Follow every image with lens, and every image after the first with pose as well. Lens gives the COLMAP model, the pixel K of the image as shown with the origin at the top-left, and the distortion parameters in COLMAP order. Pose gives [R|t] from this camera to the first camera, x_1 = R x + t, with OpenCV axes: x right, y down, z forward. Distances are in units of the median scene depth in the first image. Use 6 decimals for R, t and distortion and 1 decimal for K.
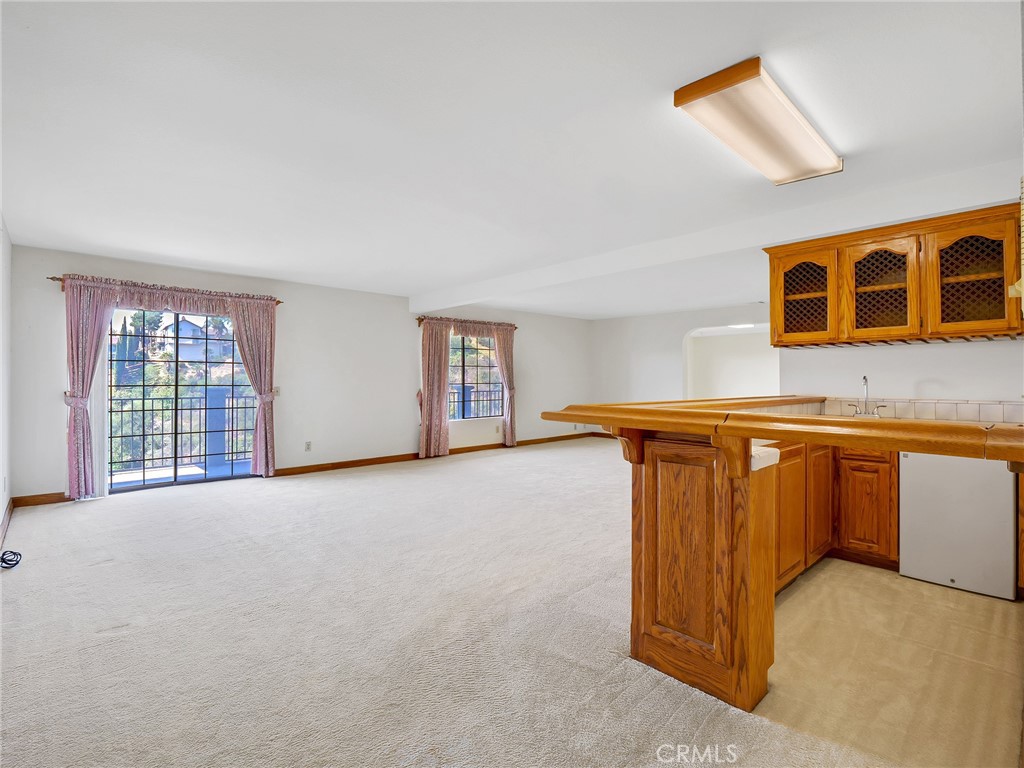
lens RADIAL K [[491.0, 0, 512.0], [0, 491.0, 384.0], [0, 0, 1]] dist [-0.001063, -0.000093]
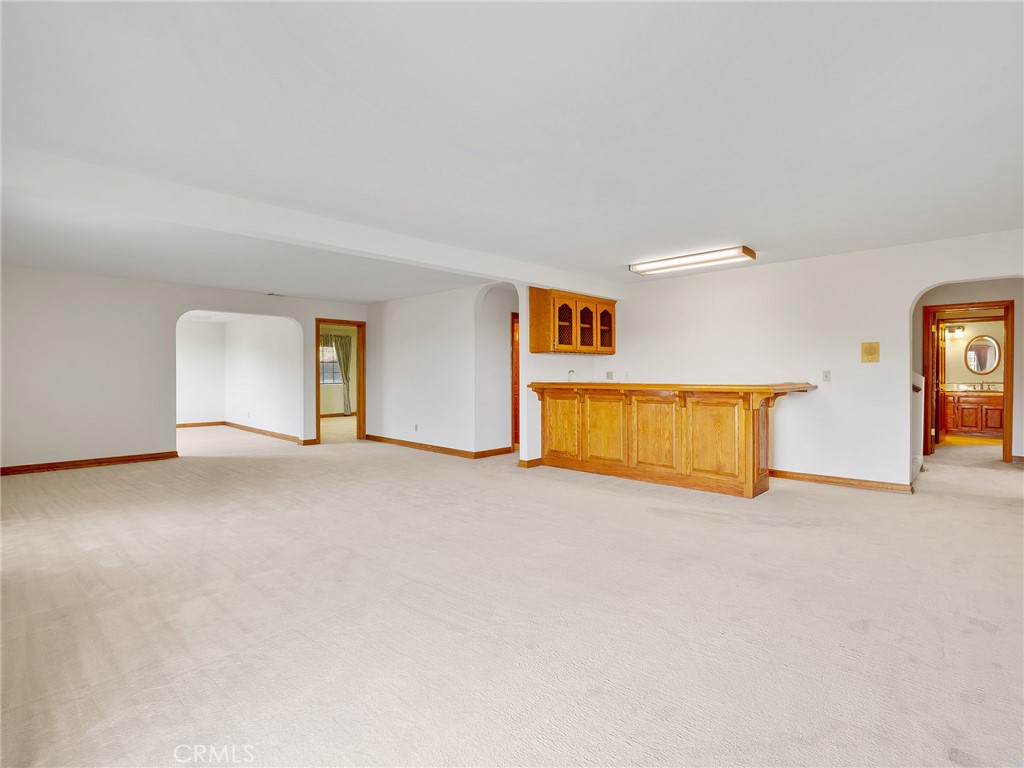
lens RADIAL K [[491.0, 0, 512.0], [0, 491.0, 384.0], [0, 0, 1]] dist [-0.001063, -0.000093]
pose [[-0.026892, -0.019414, 0.999450, -1.232378], [0.001266, 0.999810, 0.019455, -0.000551], [-0.999638, 0.001788, -0.026862, 1.351669]]
